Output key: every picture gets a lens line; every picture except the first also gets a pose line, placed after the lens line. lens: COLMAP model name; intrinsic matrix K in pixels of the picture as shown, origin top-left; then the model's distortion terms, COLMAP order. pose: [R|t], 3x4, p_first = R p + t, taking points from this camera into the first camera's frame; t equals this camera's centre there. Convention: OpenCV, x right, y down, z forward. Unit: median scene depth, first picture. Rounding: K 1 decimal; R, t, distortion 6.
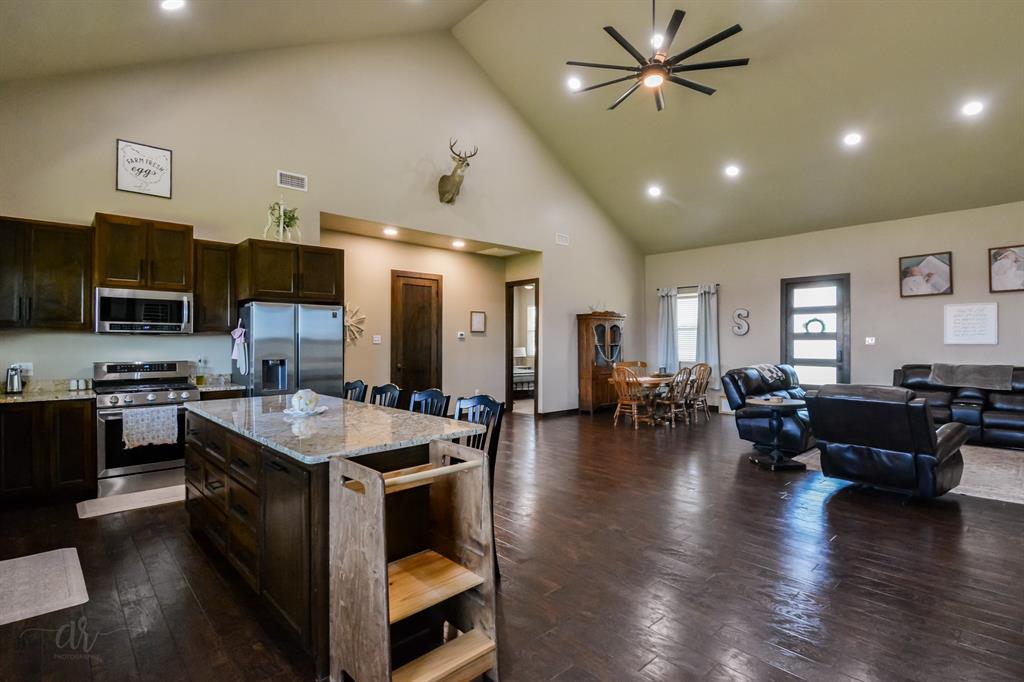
lens RADIAL K [[482.5, 0, 520.6], [0, 482.5, 339.8], [0, 0, 1]] dist [0.005938, -0.011831]
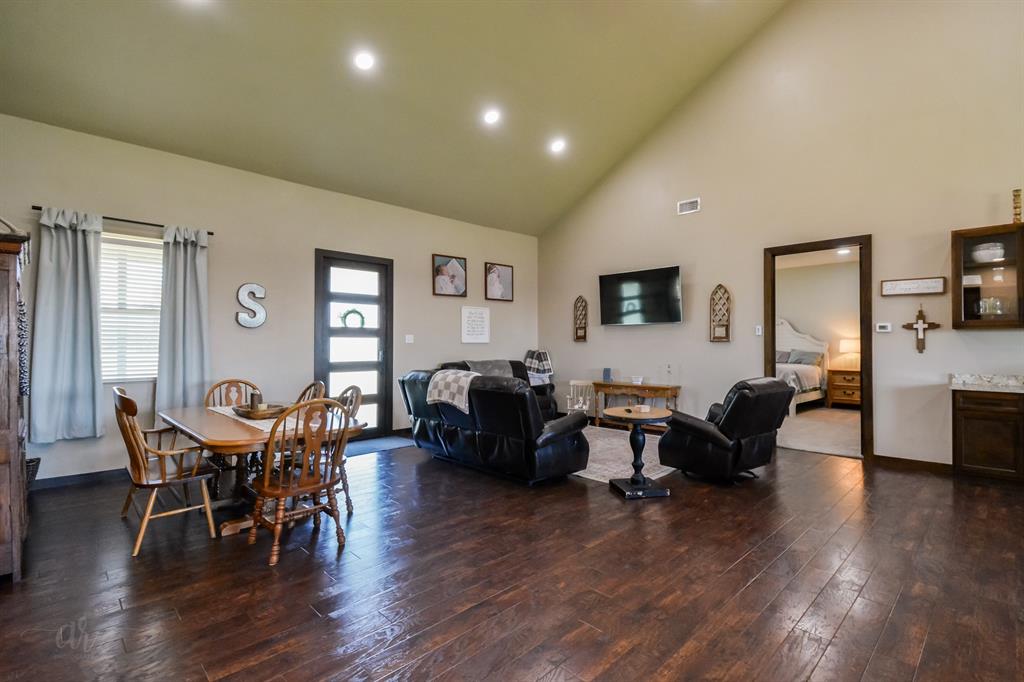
lens RADIAL K [[469.8, 0, 531.0], [0, 469.8, 334.2], [0, 0, 1]] dist [0.017841, -0.009418]
pose [[-0.044215, 0.022123, 0.998777, -0.202194], [-0.003760, 0.999744, -0.022311, 0.015028], [-0.999015, -0.004742, -0.044121, 1.005383]]
